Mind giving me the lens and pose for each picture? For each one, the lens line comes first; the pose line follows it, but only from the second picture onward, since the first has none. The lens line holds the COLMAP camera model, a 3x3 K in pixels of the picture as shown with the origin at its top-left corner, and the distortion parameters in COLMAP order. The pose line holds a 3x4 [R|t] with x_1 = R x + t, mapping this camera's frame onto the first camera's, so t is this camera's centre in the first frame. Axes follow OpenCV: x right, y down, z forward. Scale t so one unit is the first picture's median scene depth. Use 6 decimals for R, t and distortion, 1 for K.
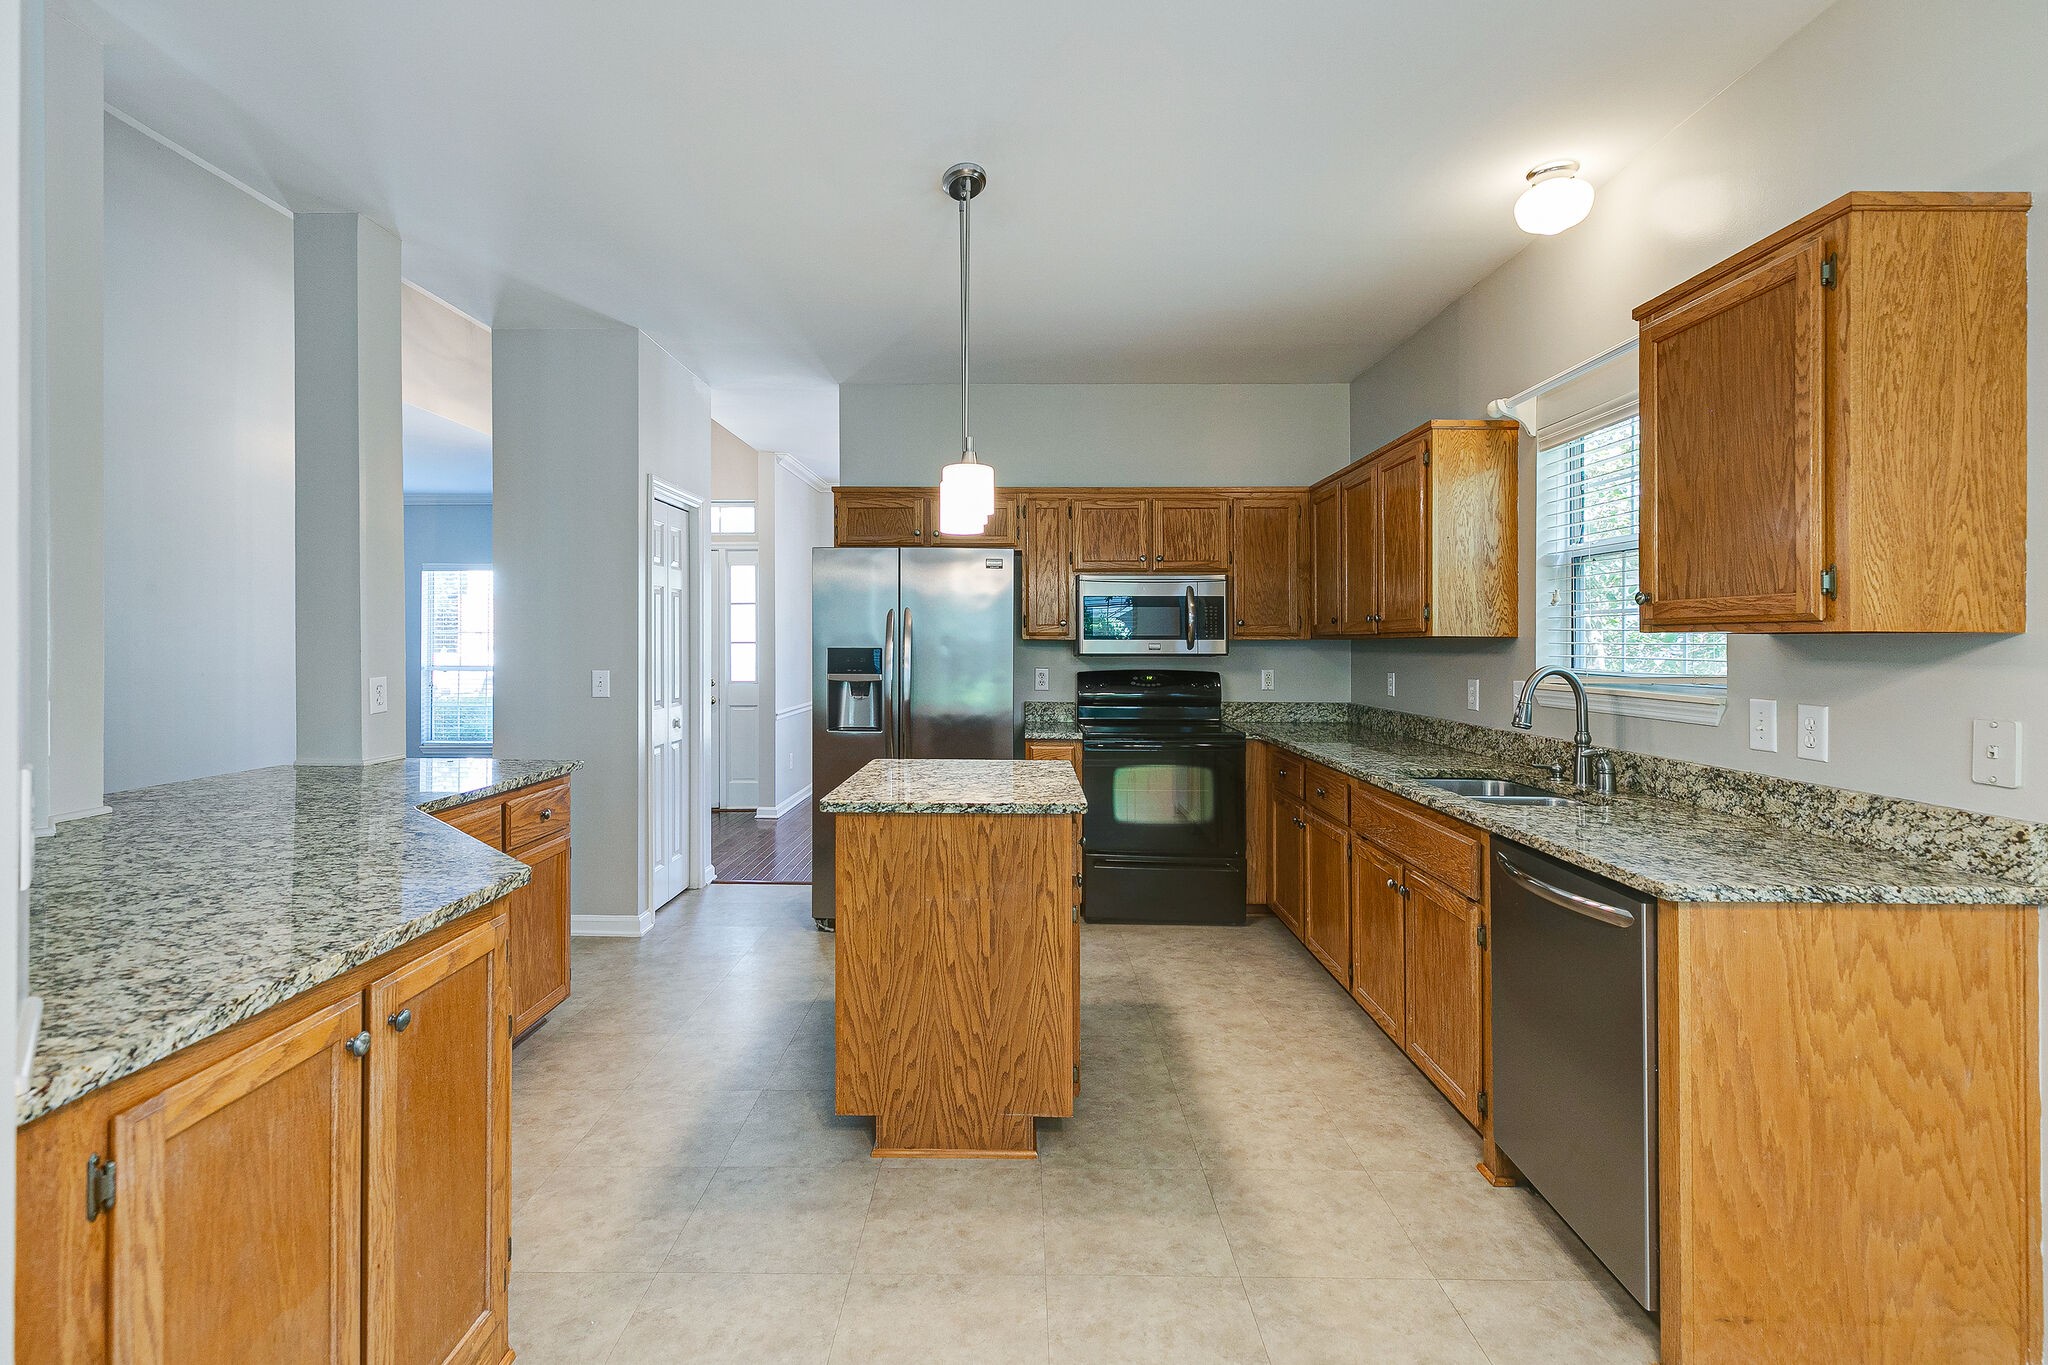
lens RADIAL K [[954.6, 0, 1034.8], [0, 954.6, 646.0], [0, 0, 1]] dist [0.001311, -0.000052]
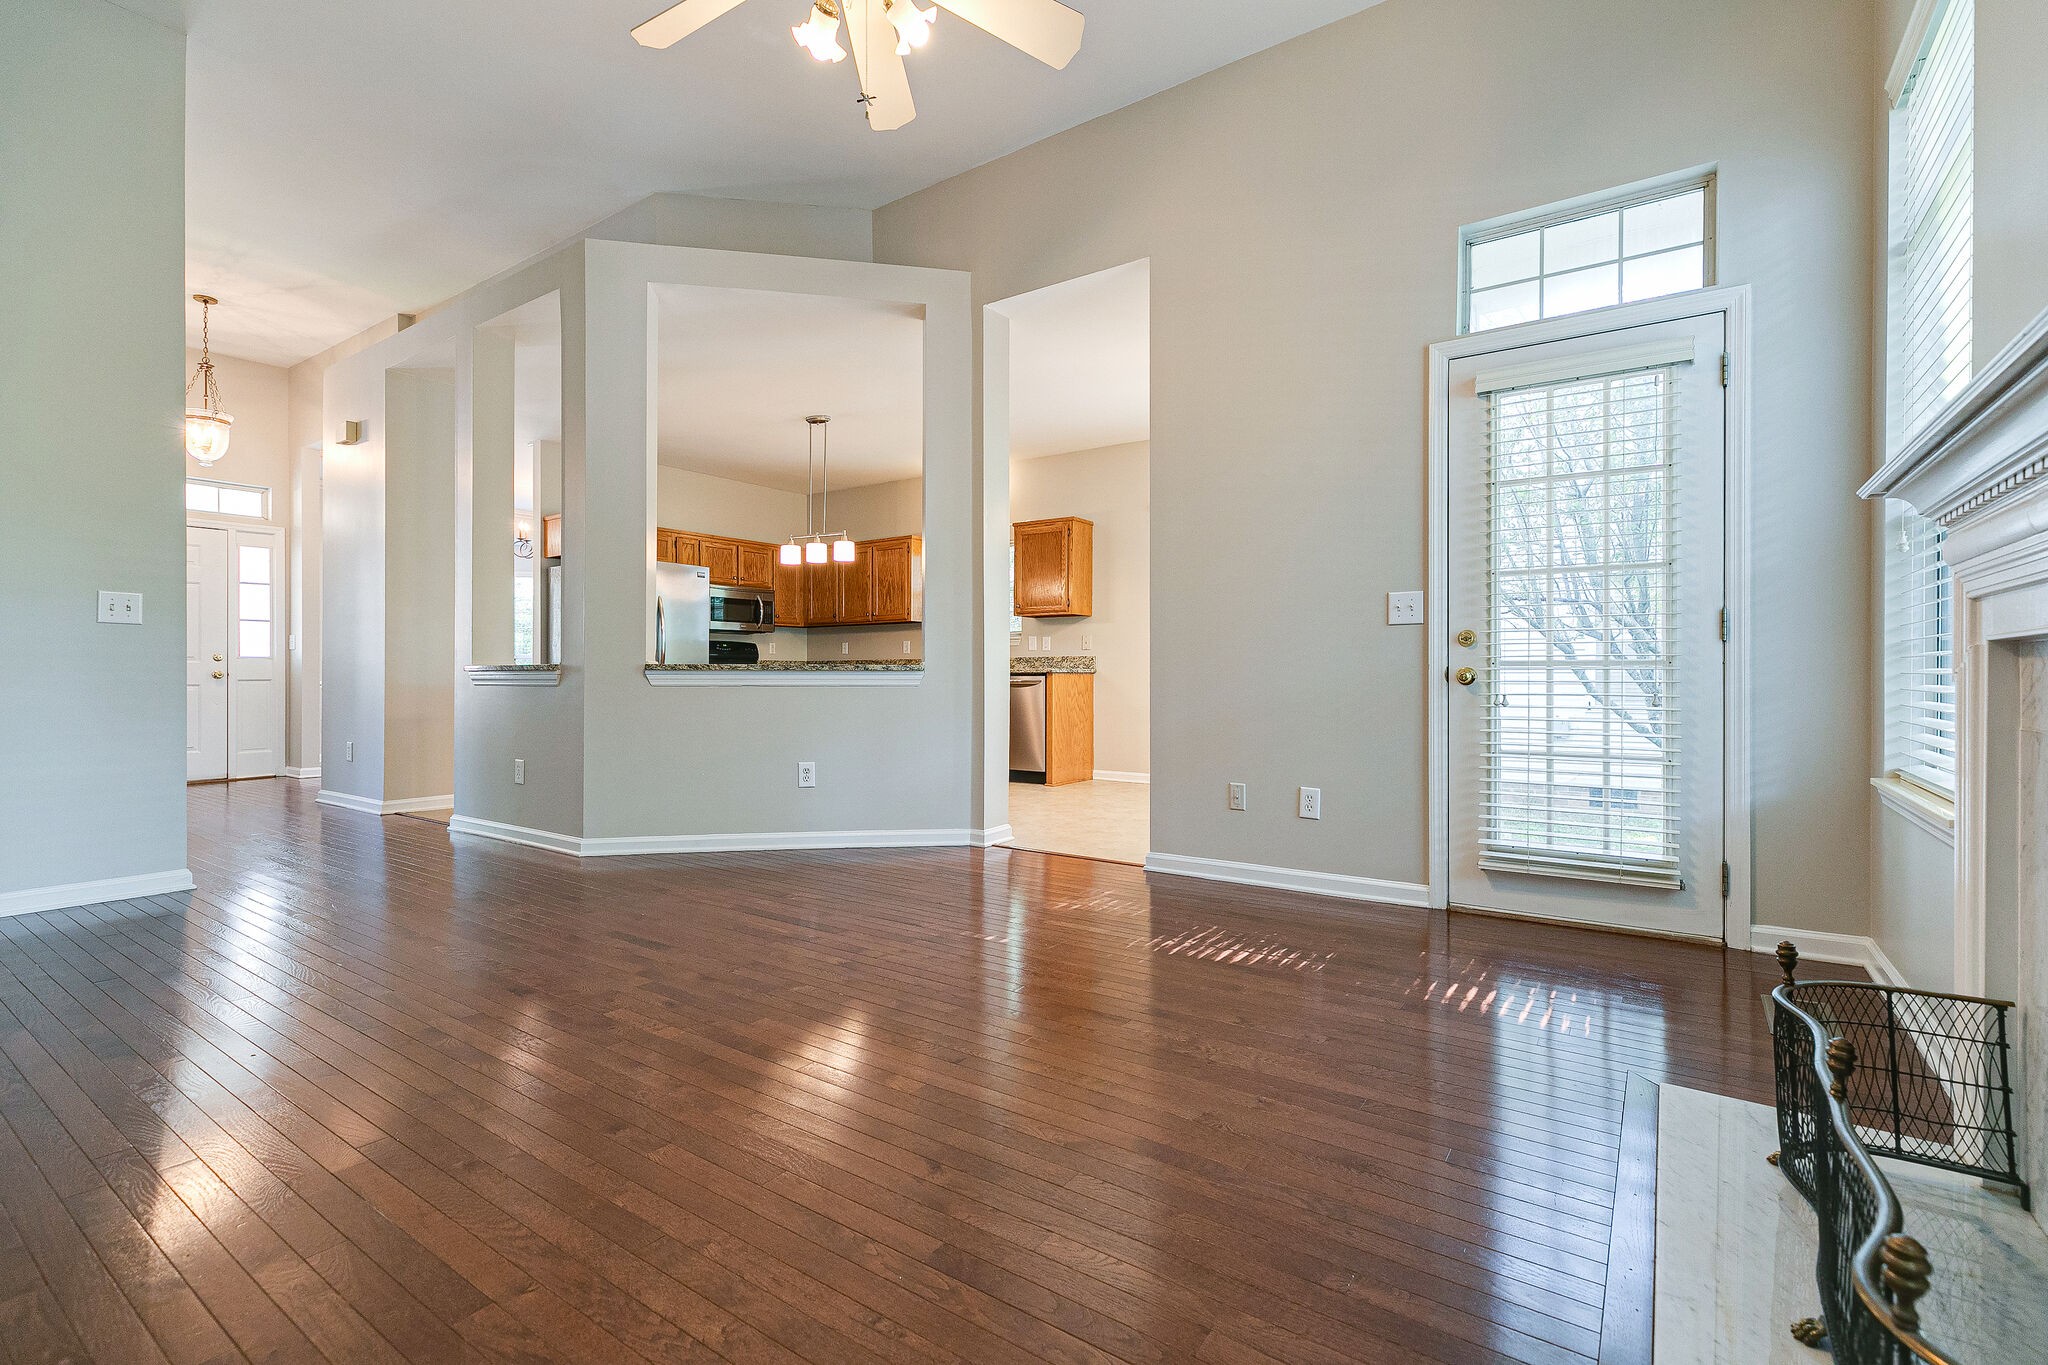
lens RADIAL K [[907.4, 0, 1025.9], [0, 907.4, 690.8], [0, 0, 1]] dist [-0.001156, -0.000295]
pose [[0.576147, -0.013817, 0.817229, -2.120425], [0.005212, 0.999899, 0.013232, 0.224003], [-0.817330, -0.003364, 0.576161, -0.982748]]
